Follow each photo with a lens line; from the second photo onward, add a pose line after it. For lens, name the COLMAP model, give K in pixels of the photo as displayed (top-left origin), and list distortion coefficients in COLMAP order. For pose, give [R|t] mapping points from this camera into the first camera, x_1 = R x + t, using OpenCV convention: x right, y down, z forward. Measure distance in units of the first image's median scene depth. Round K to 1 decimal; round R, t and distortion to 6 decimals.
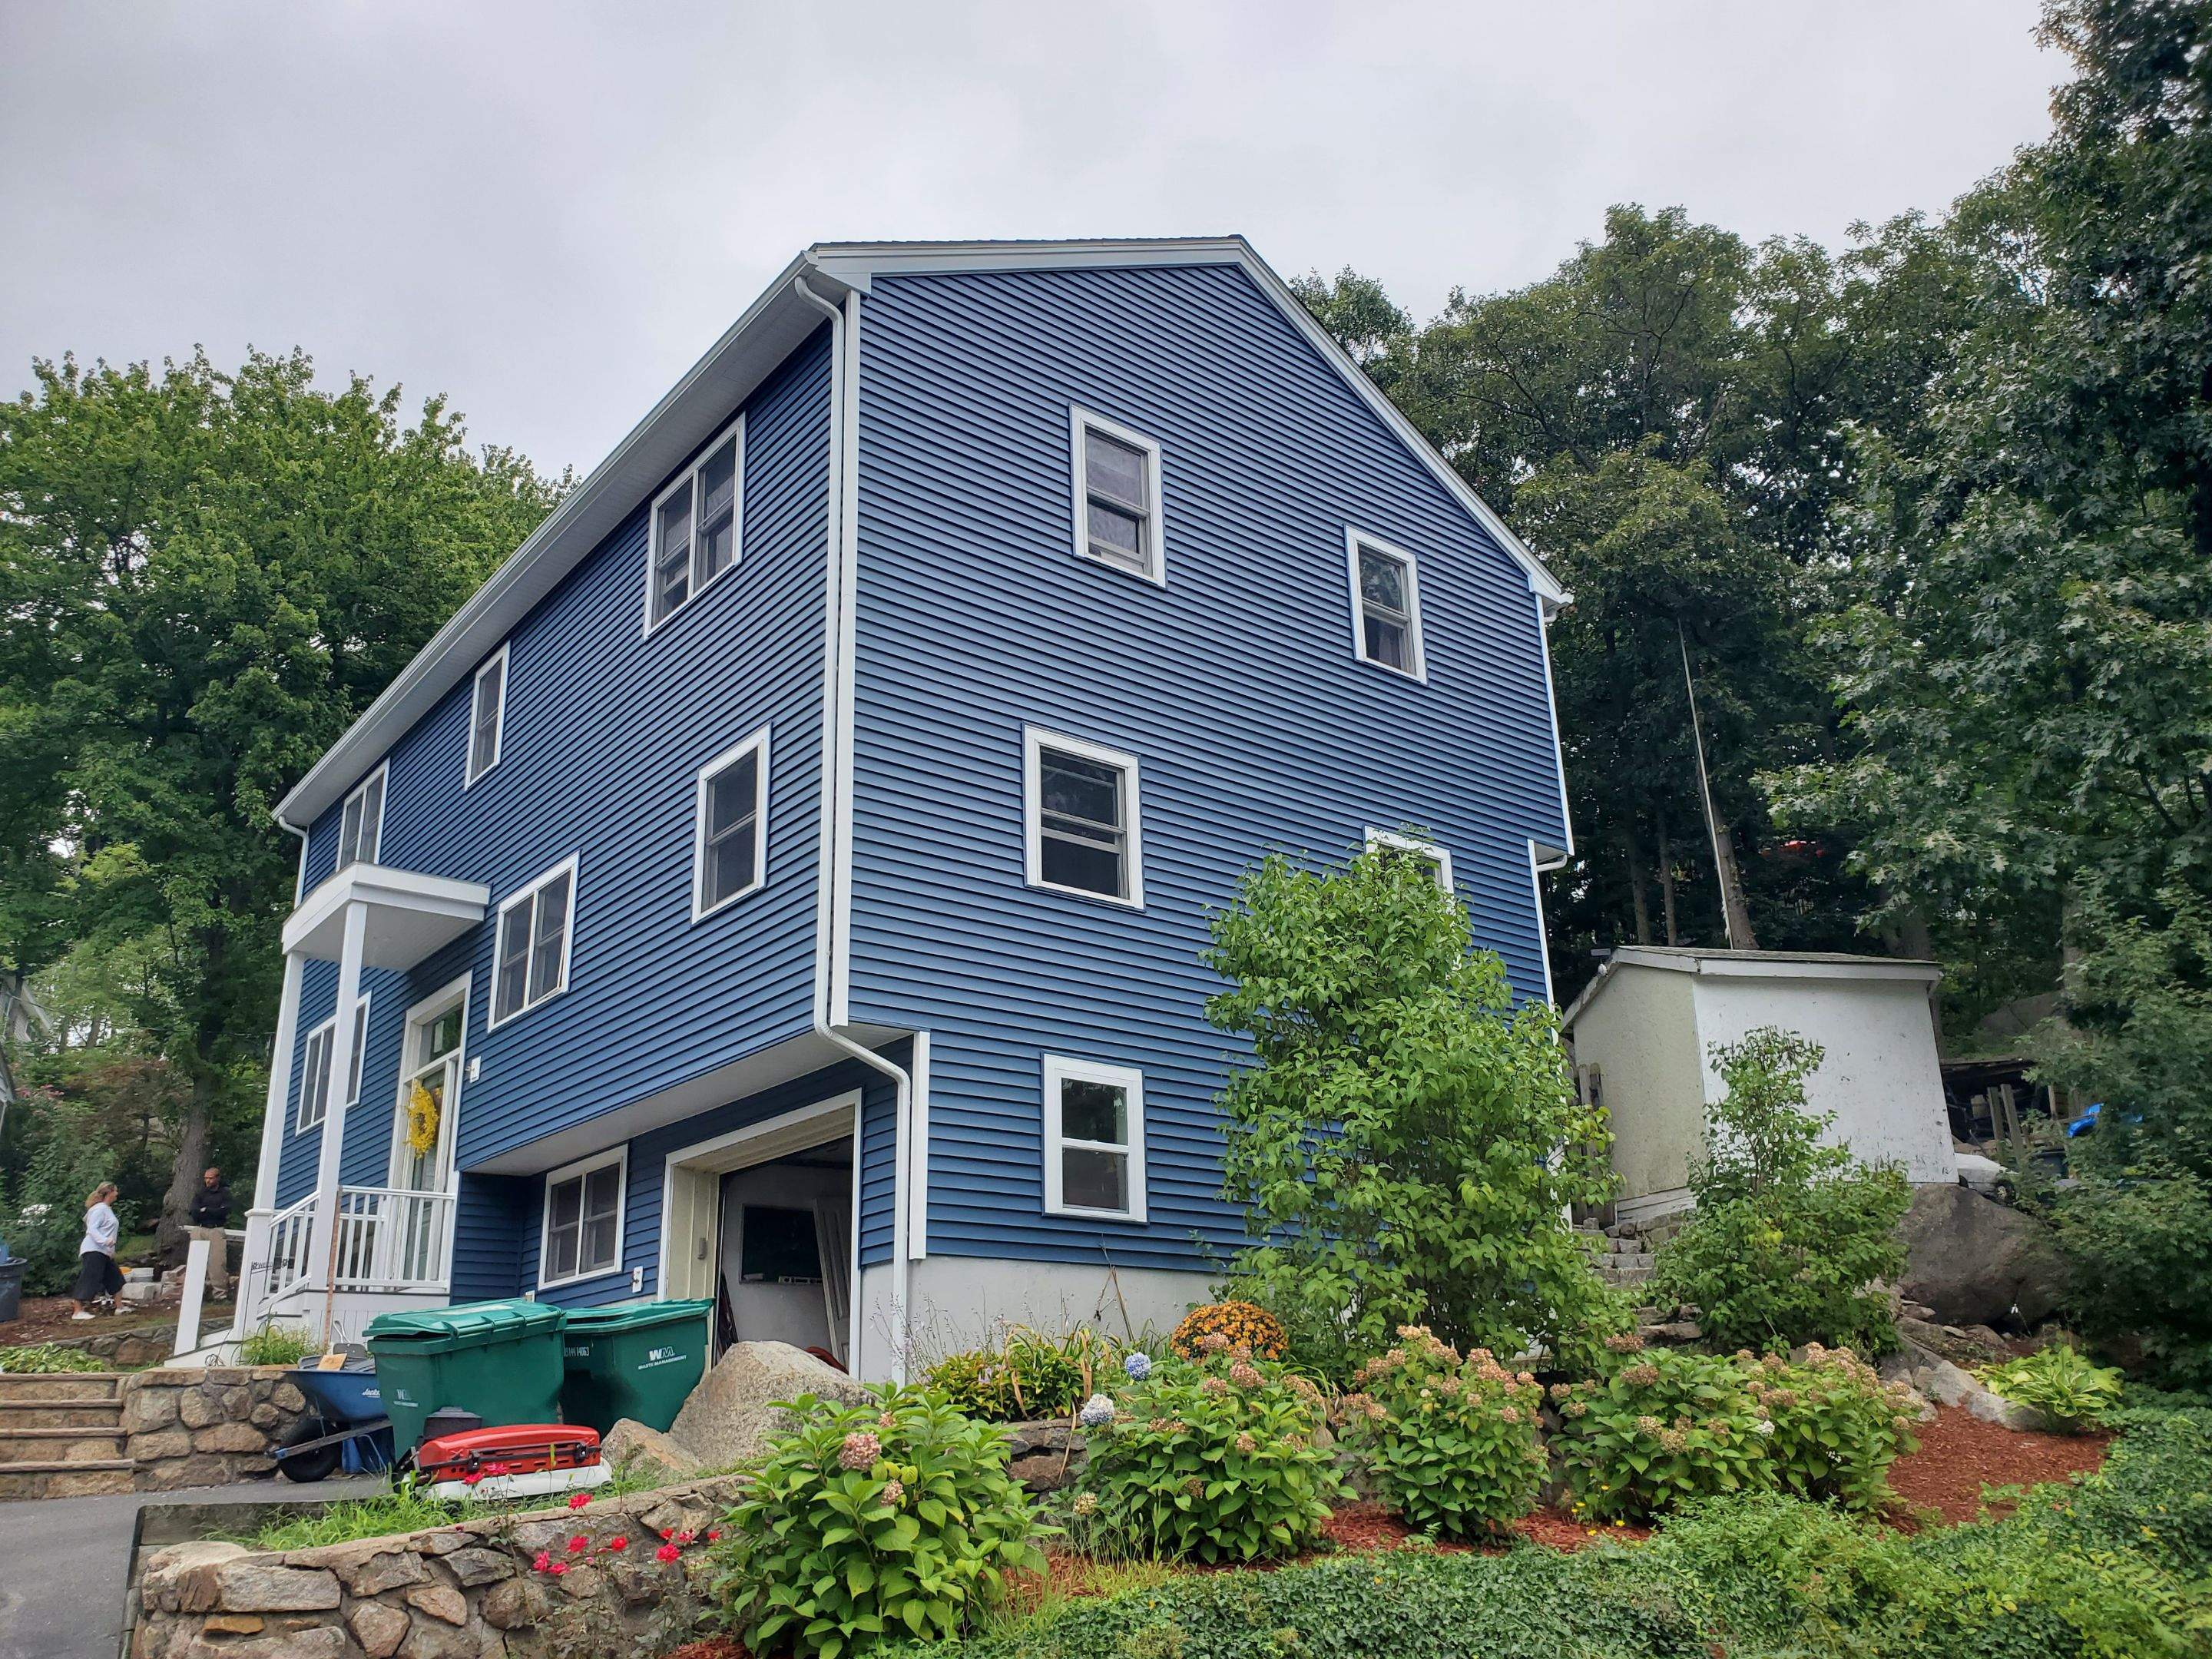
lens RADIAL K [[1836.5, 0, 1106.6], [0, 1836.5, 769.2], [0, 0, 1]] dist [0.067127, -0.063074]
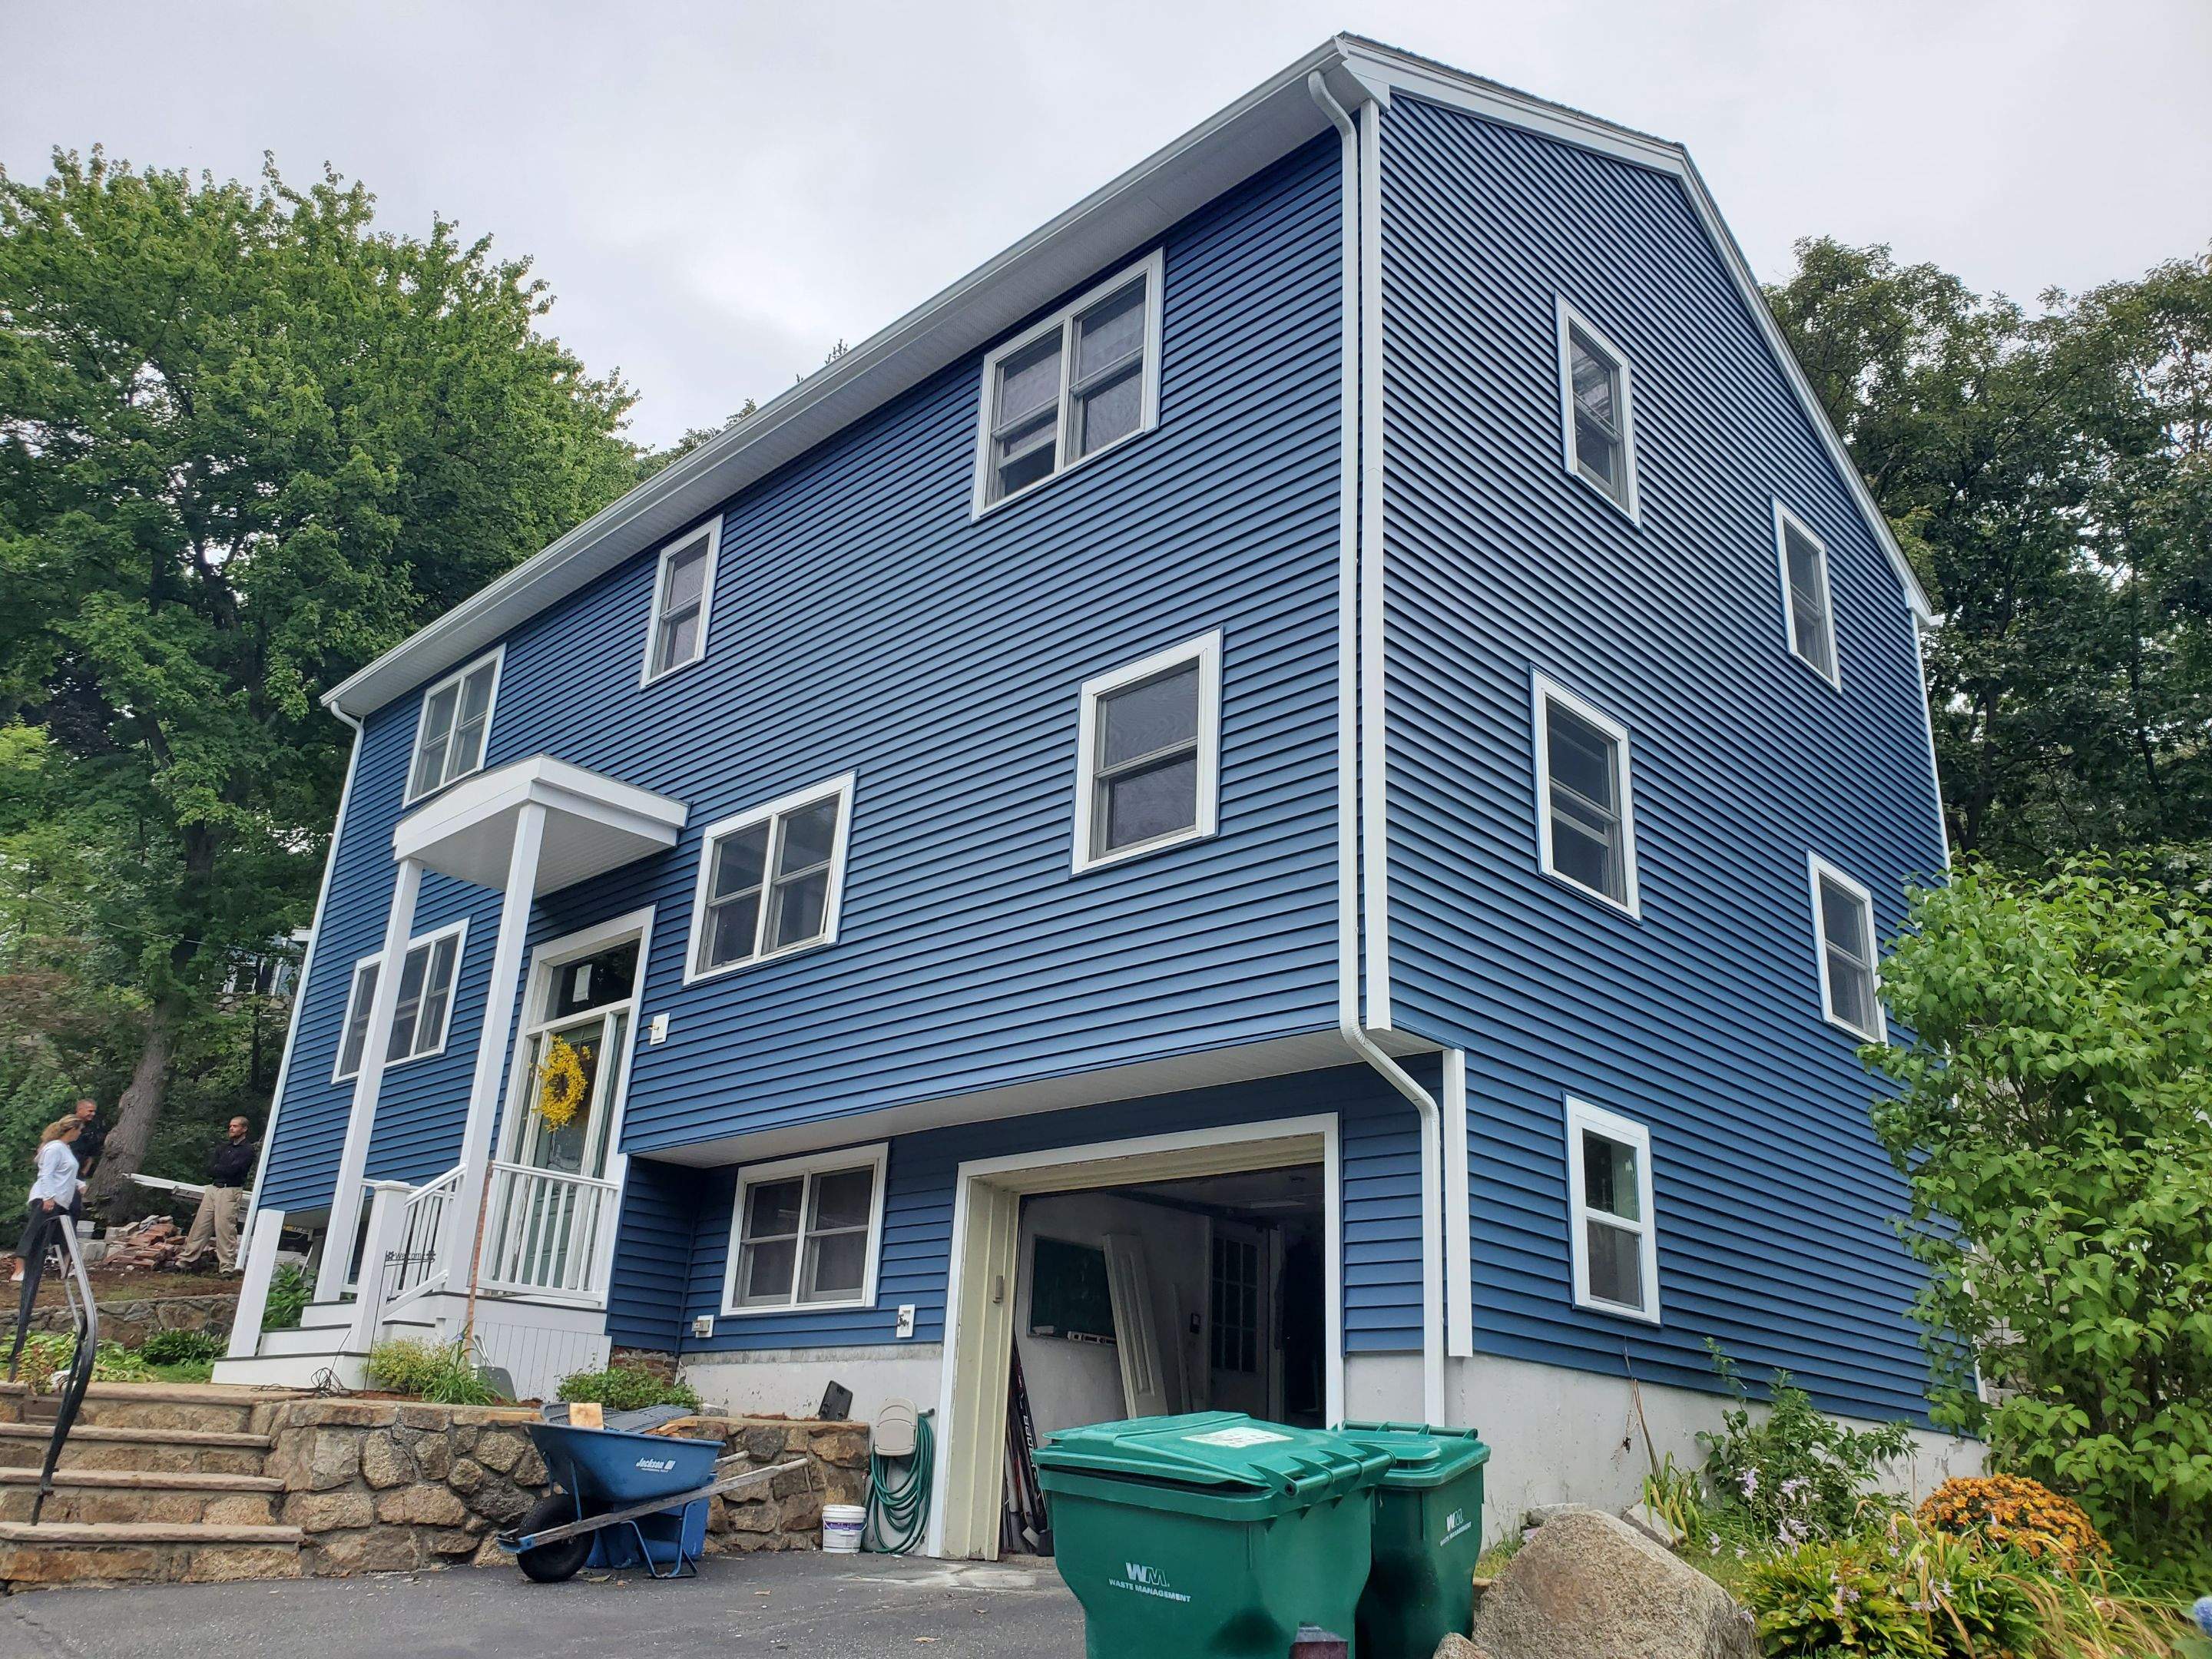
lens RADIAL K [[1798.9, 0, 1102.8], [0, 1798.9, 746.4], [0, 0, 1]] dist [0.097345, -0.109313]
pose [[0.989042, 0.117647, 0.089192, -0.263191], [-0.115246, 0.992834, -0.031620, 0.048580], [-0.092273, 0.020994, 0.995512, 0.220247]]
